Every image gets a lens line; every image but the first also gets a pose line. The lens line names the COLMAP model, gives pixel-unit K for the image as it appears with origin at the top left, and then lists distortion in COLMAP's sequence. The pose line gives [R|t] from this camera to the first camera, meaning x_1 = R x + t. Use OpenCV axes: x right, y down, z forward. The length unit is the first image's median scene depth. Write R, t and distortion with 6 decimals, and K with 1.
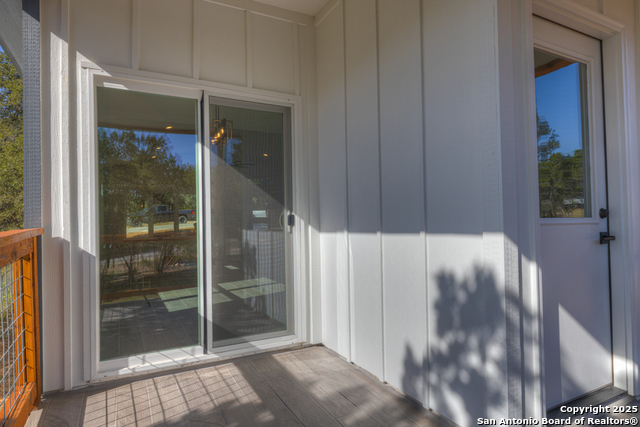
lens RADIAL K [[372.8, 0, 319.3], [0, 372.8, 212.7], [0, 0, 1]] dist [-0.024919, 0.001227]
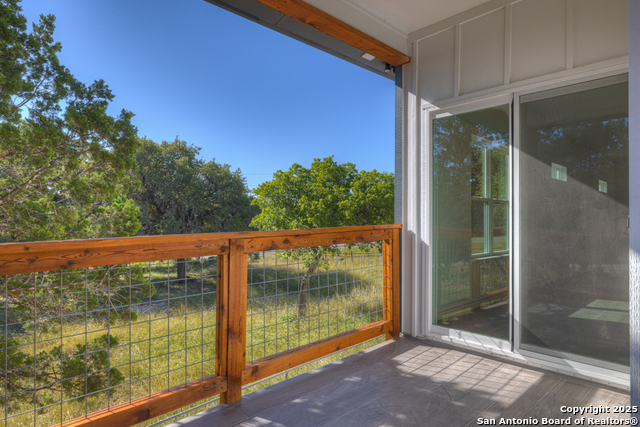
lens RADIAL K [[372.8, 0, 321.2], [0, 372.8, 217.3], [0, 0, 1]] dist [-0.024919, 0.001227]
pose [[0.256538, 0.003150, -0.966529, 0.567010], [0.006288, 0.999968, 0.004928, 0.003033], [0.966514, -0.007342, 0.256510, 0.245318]]
